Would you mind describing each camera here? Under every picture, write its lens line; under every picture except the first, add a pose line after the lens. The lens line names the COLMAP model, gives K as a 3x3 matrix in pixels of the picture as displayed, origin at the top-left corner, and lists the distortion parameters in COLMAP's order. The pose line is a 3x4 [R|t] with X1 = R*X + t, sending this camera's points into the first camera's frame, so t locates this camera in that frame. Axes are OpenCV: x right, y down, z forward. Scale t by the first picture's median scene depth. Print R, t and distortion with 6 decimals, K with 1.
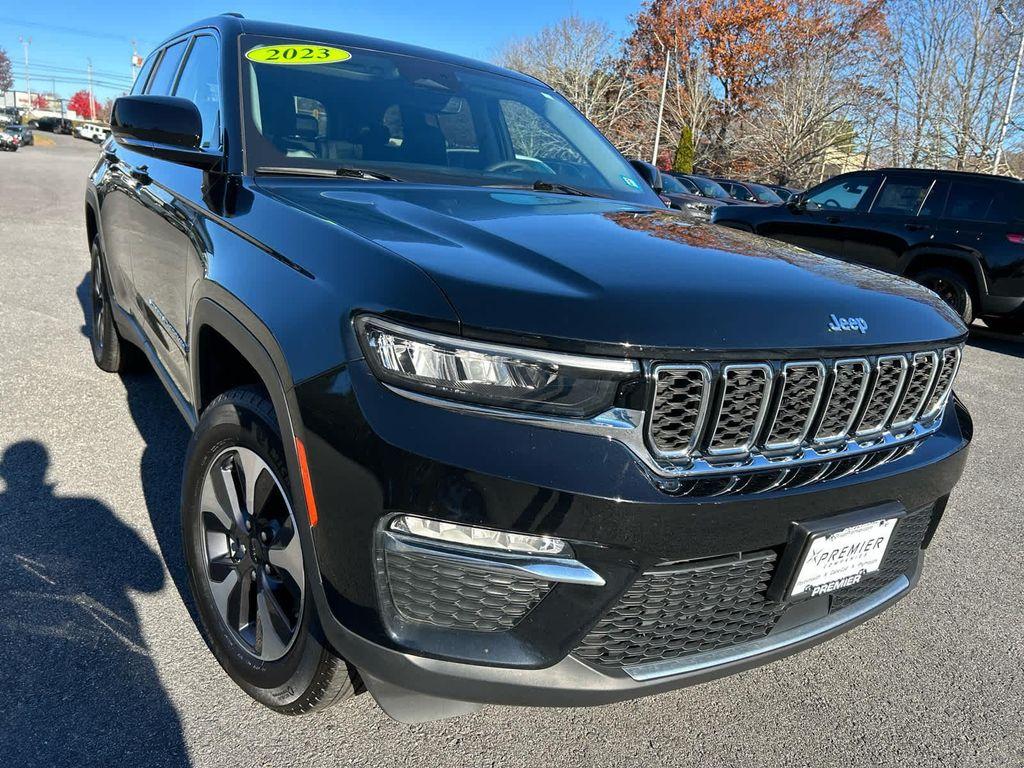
lens RADIAL K [[779.6, 0, 523.9], [0, 779.6, 391.6], [0, 0, 1]] dist [0.008835, 0.004645]
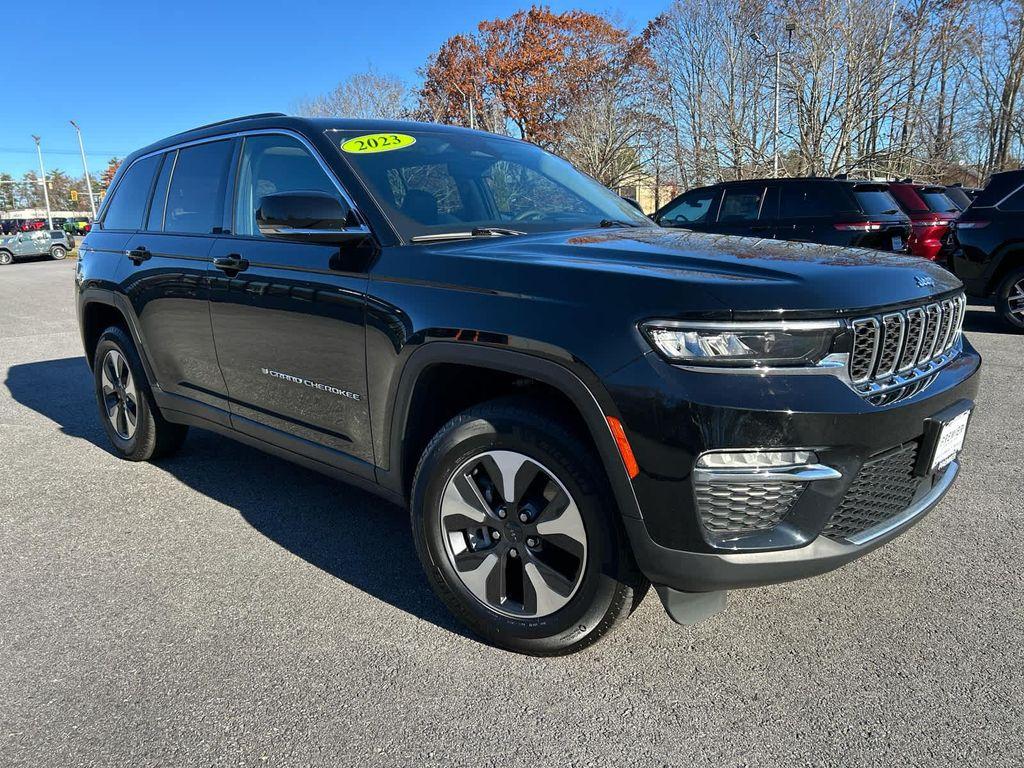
lens RADIAL K [[773.4, 0, 517.3], [0, 773.4, 387.9], [0, 0, 1]] dist [0.055554, -0.054577]
pose [[0.965786, -0.167610, 0.197901, -0.529676], [0.178988, 0.982999, -0.040948, 0.027084], [-0.187673, 0.074969, 0.979366, -0.231120]]
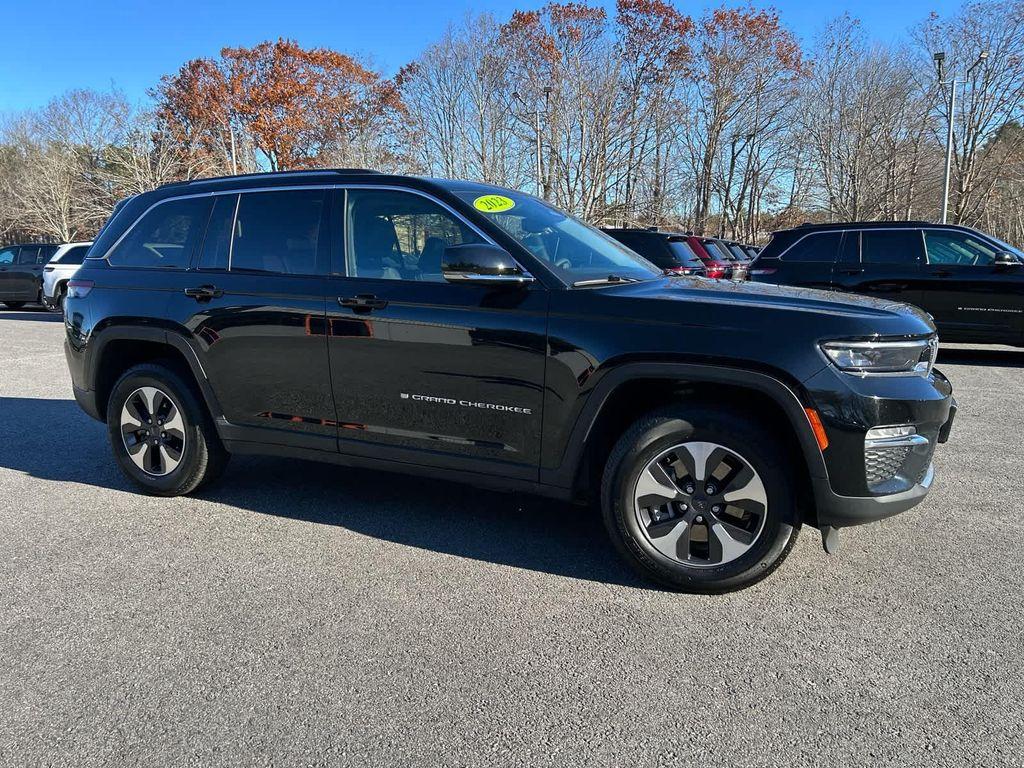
lens RADIAL K [[773.4, 0, 517.3], [0, 773.4, 387.9], [0, 0, 1]] dist [0.055554, -0.054577]
pose [[0.844821, -0.188581, 0.500714, -1.422385], [0.228169, 0.973449, -0.018349, -0.093178], [-0.483959, 0.129749, 0.865418, -0.280294]]
